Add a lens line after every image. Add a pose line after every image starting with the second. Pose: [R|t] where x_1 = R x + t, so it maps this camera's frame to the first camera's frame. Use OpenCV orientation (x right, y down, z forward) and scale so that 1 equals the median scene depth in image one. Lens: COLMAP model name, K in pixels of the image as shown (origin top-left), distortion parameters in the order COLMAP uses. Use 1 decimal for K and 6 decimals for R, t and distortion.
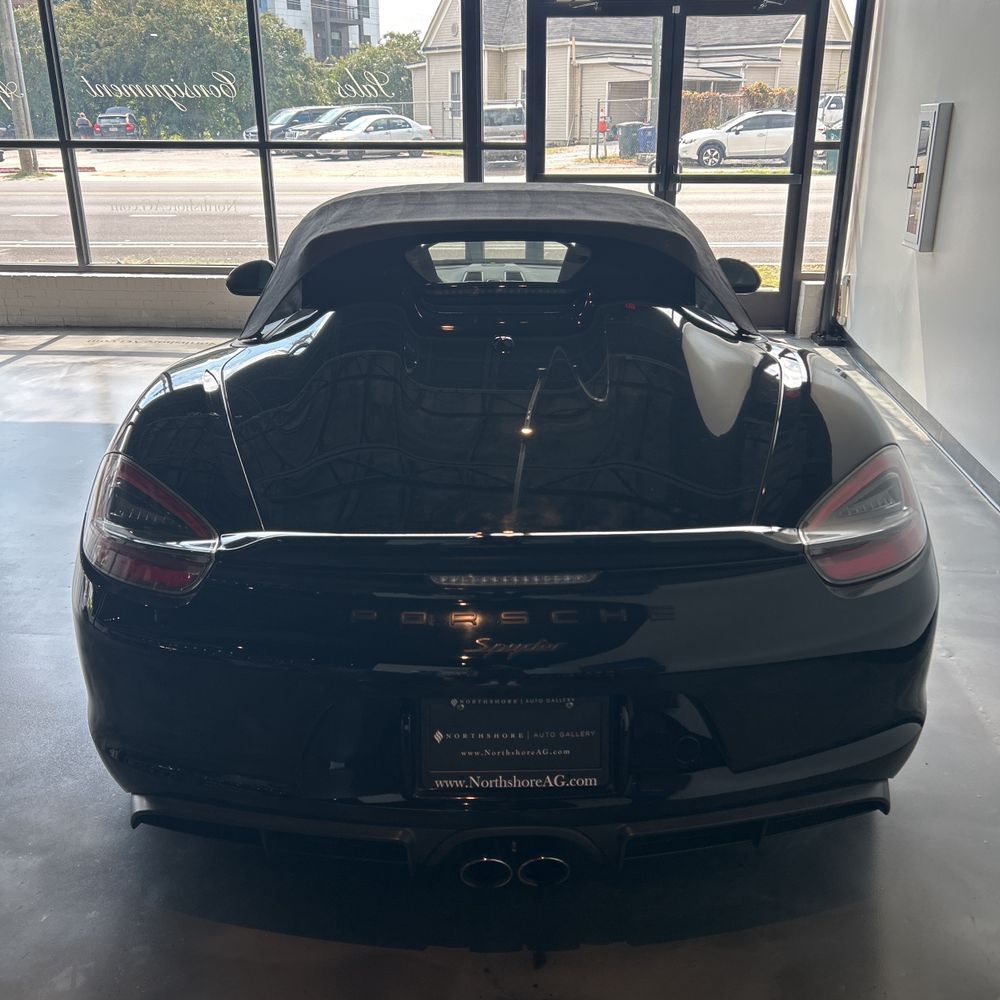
lens RADIAL K [[1032.6, 0, 500.0], [0, 1032.6, 500.0], [0, 0, 1]] dist [-0.003910, 0.013093]
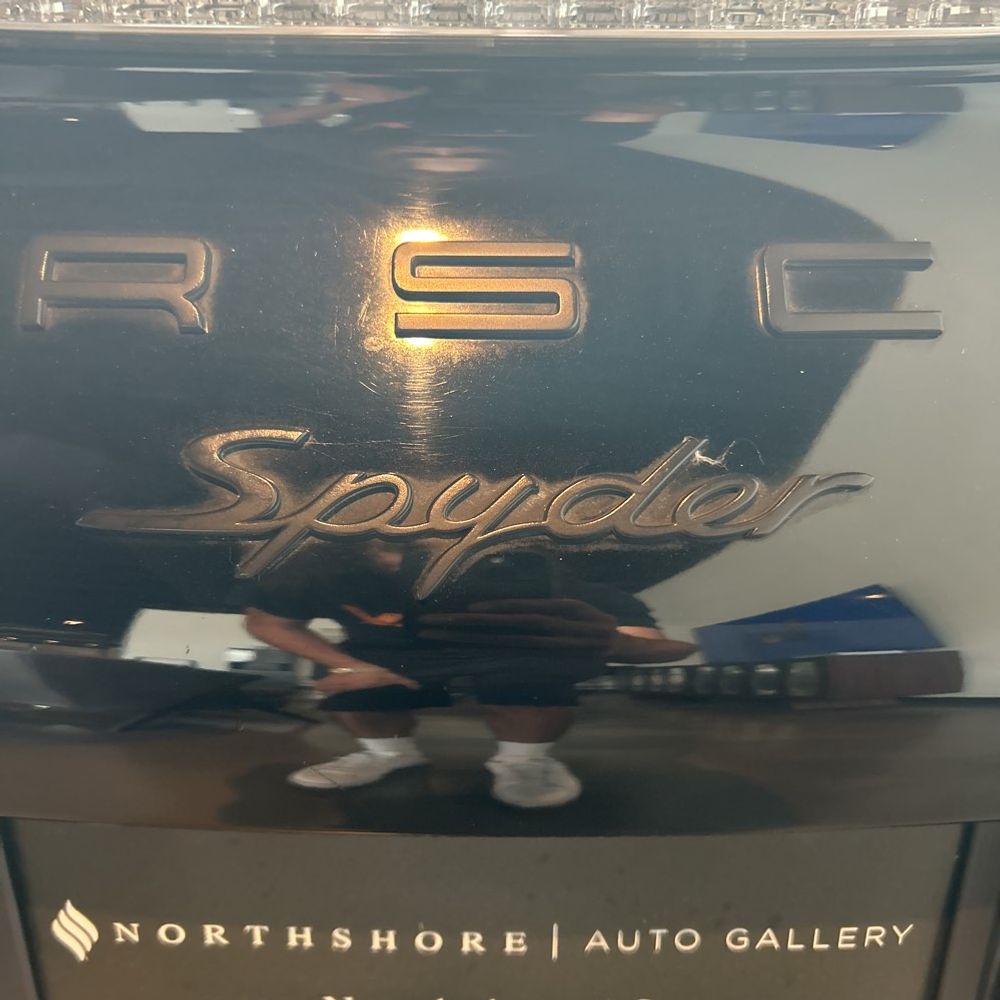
lens RADIAL K [[1032.6, 0, 500.0], [0, 1032.6, 500.0], [0, 0, 1]] dist [-0.003910, 0.013093]
pose [[0.999750, 0.022351, -0.001014, 0.003910], [-0.021419, 0.969227, 0.245234, 0.026259], [0.006464, -0.245151, 0.969463, 0.207855]]
